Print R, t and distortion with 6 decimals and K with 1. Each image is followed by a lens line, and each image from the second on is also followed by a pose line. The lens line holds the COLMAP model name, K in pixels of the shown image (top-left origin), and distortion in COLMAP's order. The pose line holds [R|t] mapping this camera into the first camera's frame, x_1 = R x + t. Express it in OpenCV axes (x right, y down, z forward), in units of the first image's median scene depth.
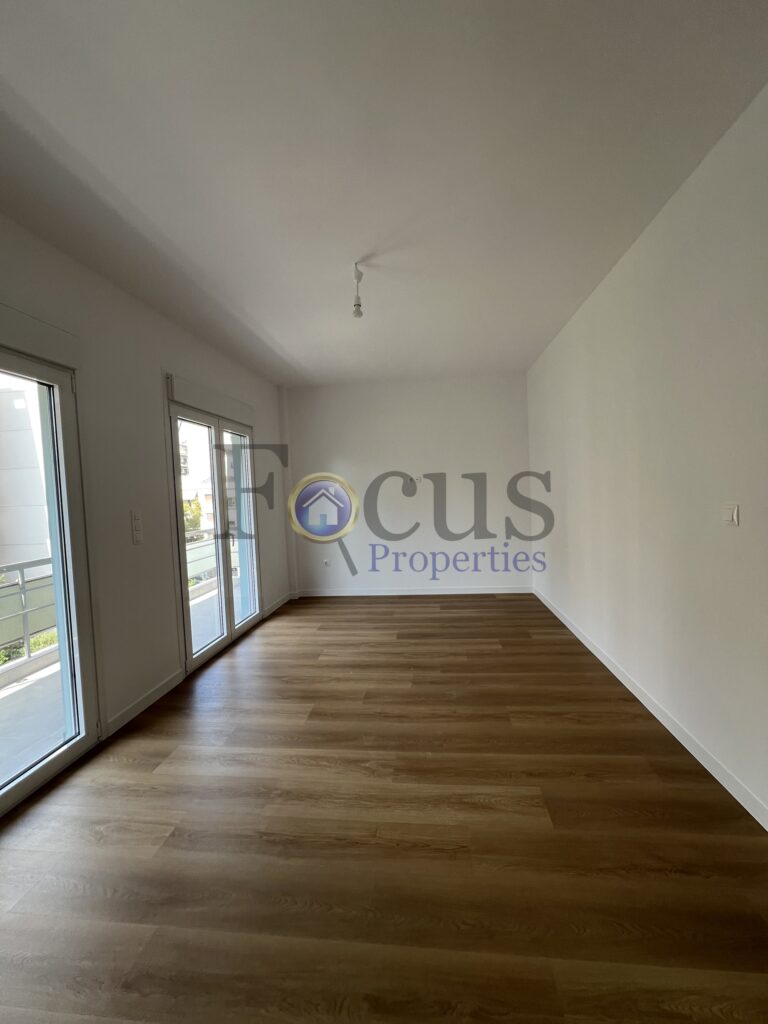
lens RADIAL K [[413.8, 0, 384.7], [0, 413.8, 509.0], [0, 0, 1]] dist [-0.000154, 0.000551]
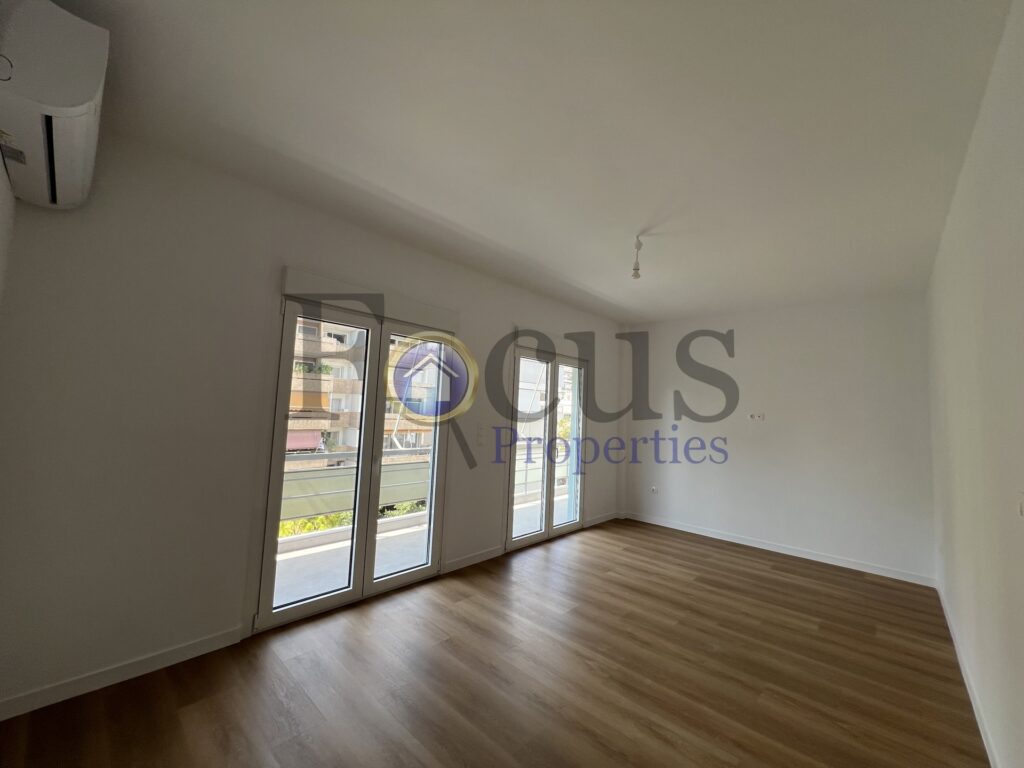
lens RADIAL K [[413.8, 0, 508.0], [0, 413.8, 379.9], [0, 0, 1]] dist [-0.000154, 0.000551]
pose [[0.799581, 0.036423, -0.599453, 0.284919], [-0.106439, 0.990952, -0.081763, -0.029554], [0.591051, 0.129182, 0.796223, -0.101433]]
